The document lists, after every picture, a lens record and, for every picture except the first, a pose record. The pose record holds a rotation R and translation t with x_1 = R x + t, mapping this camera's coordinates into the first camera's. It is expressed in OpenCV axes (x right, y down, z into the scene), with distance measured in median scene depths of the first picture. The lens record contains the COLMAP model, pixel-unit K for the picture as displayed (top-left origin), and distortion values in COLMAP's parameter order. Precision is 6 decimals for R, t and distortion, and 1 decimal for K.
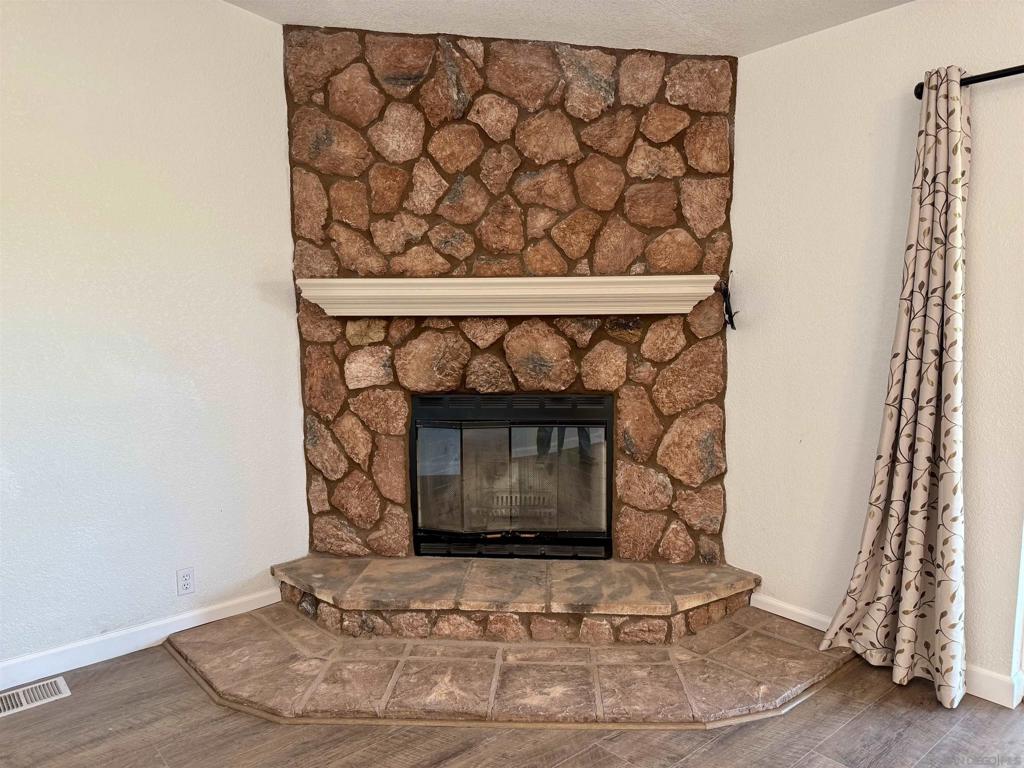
lens RADIAL K [[732.7, 0, 511.7], [0, 732.7, 382.4], [0, 0, 1]] dist [0.035075, -0.011451]
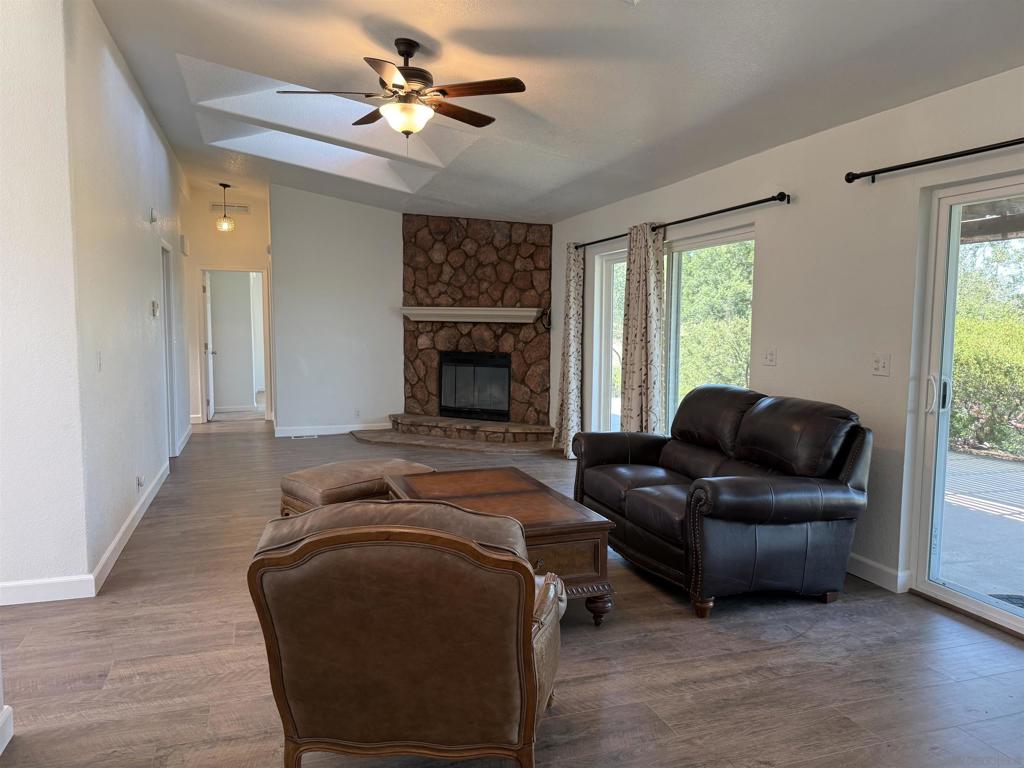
lens RADIAL K [[732.7, 0, 511.9], [0, 732.7, 385.3], [0, 0, 1]] dist [0.035075, -0.011451]
pose [[0.931693, 0.056718, -0.358791, 1.063965], [-0.065344, 0.997791, -0.011951, 0.153067], [0.357321, 0.034580, 0.933341, -1.353318]]
